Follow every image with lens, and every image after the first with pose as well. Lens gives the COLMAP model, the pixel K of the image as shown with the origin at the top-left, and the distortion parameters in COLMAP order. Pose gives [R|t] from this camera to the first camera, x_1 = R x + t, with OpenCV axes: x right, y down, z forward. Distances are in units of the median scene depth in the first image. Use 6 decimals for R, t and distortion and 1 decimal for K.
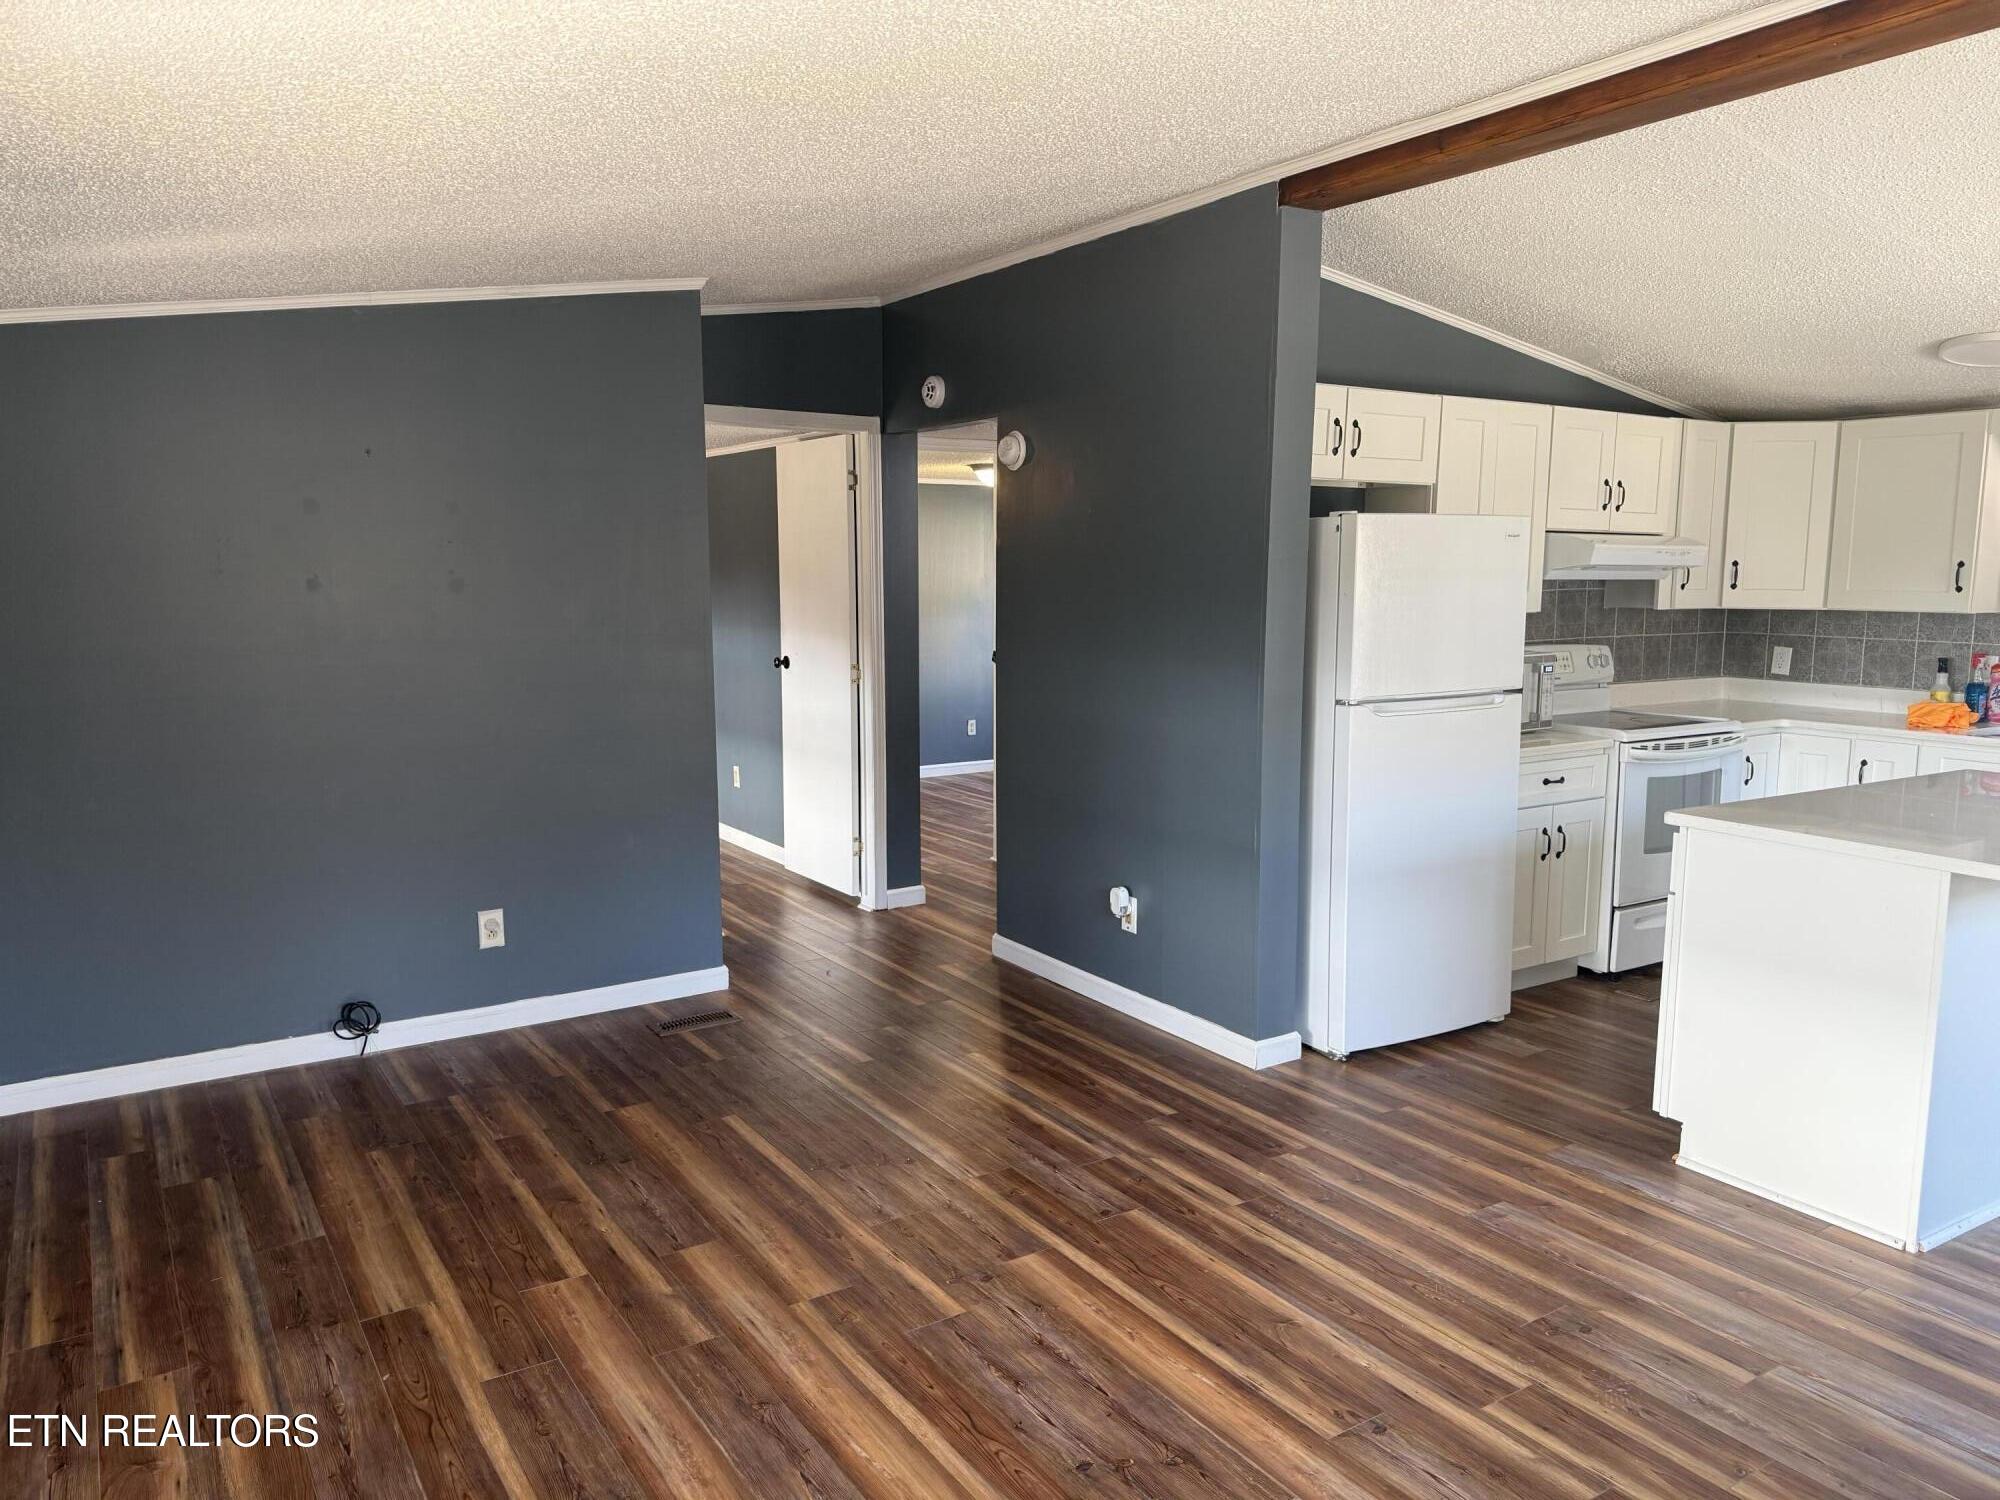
lens RADIAL K [[1411.9, 0, 1011.2], [0, 1411.9, 742.5], [0, 0, 1]] dist [0.061686, -0.052083]
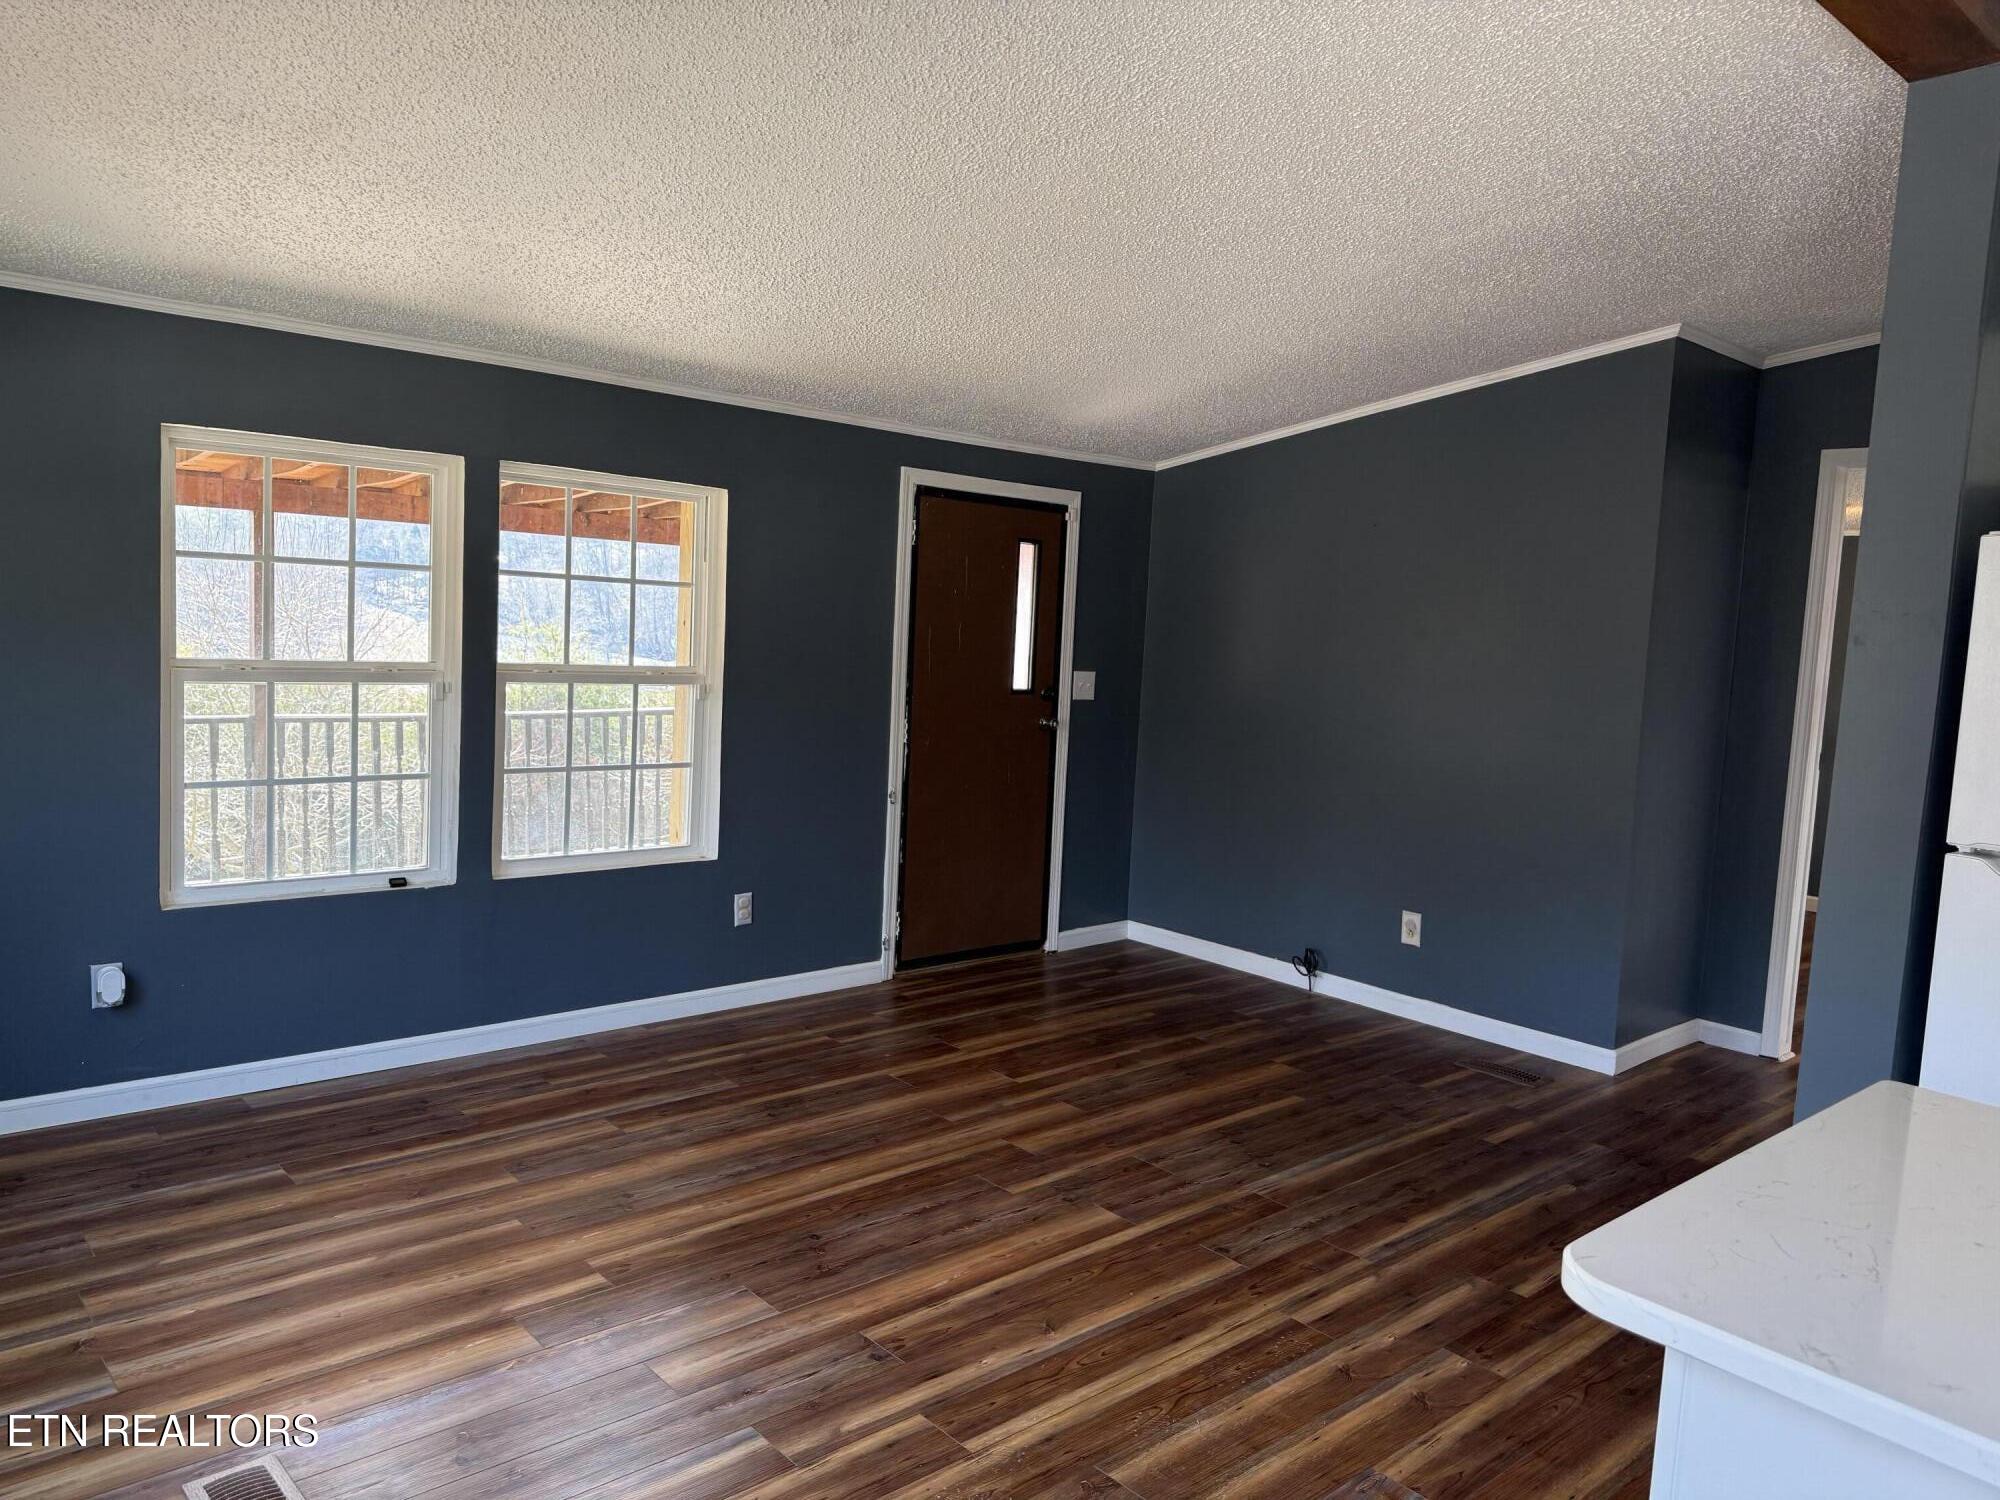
lens RADIAL K [[1411.9, 0, 1007.0], [0, 1411.9, 747.6], [0, 0, 1]] dist [0.061686, -0.052083]
pose [[0.157716, 0.101892, -0.982214, 0.999186], [-0.178369, 0.981241, 0.073150, -0.058103], [0.971242, 0.163659, 0.172932, 0.639866]]
